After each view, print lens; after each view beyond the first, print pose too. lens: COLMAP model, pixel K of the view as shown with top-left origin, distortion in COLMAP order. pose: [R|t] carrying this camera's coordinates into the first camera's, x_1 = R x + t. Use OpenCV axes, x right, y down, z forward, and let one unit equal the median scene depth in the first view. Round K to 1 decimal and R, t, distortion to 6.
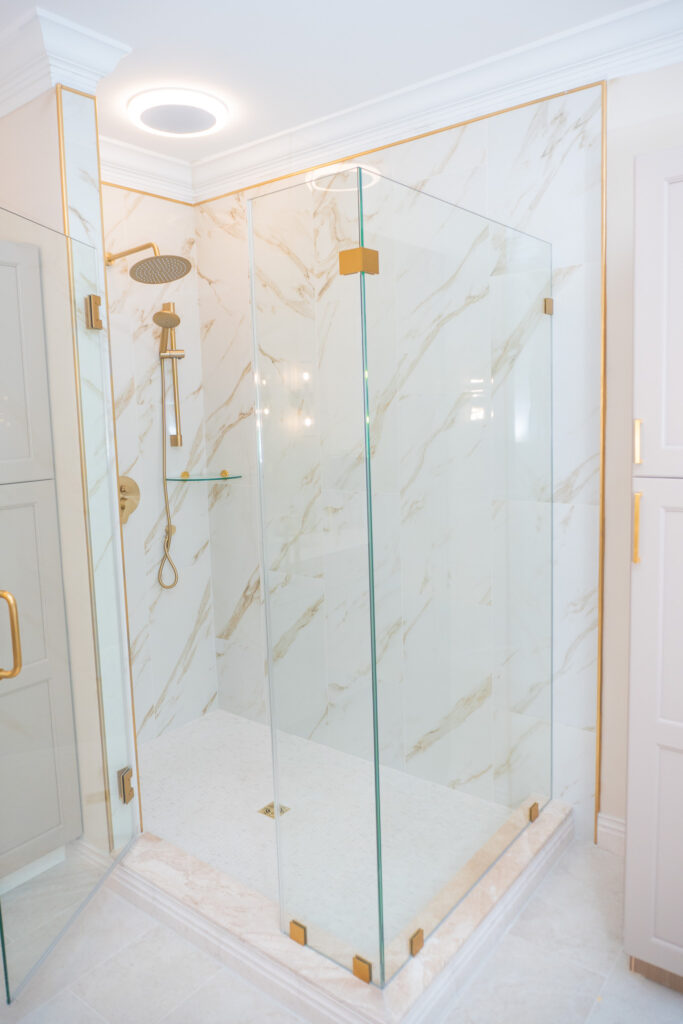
lens RADIAL K [[722.6, 0, 348.4], [0, 722.6, 471.8], [0, 0, 1]] dist [-0.020966, -0.007882]
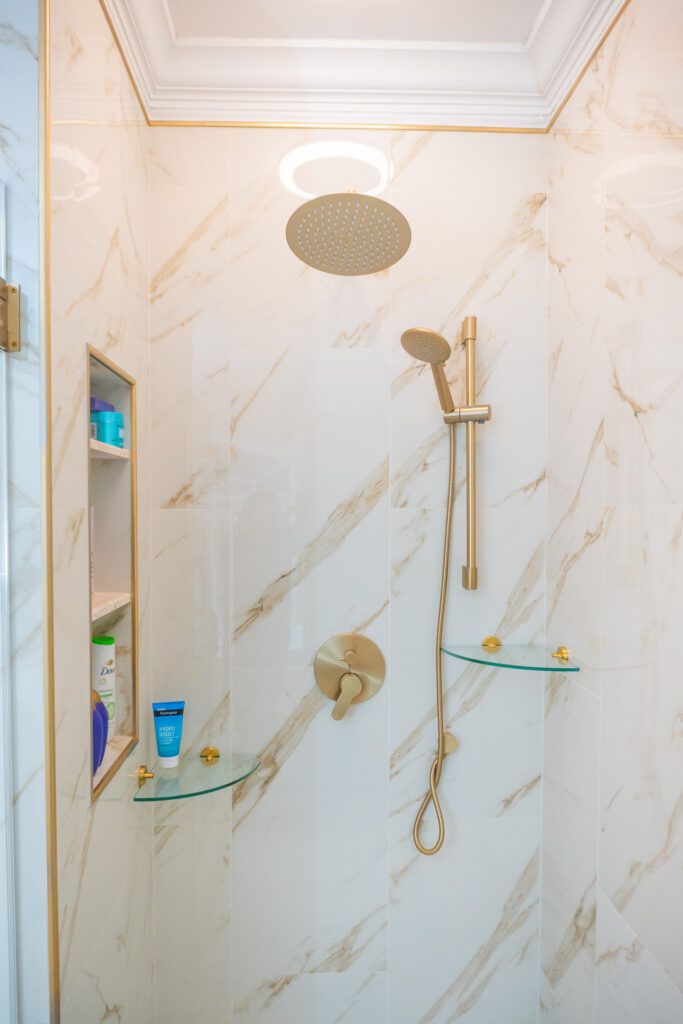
lens RADIAL K [[722.6, 0, 326.7], [0, 722.6, 528.1], [0, 0, 1]] dist [-0.020966, -0.007882]
pose [[0.638445, 0.048387, -0.768145, 0.111312], [-0.087188, 0.996145, -0.009717, -0.073626], [0.764713, 0.073177, 0.640202, 0.657577]]
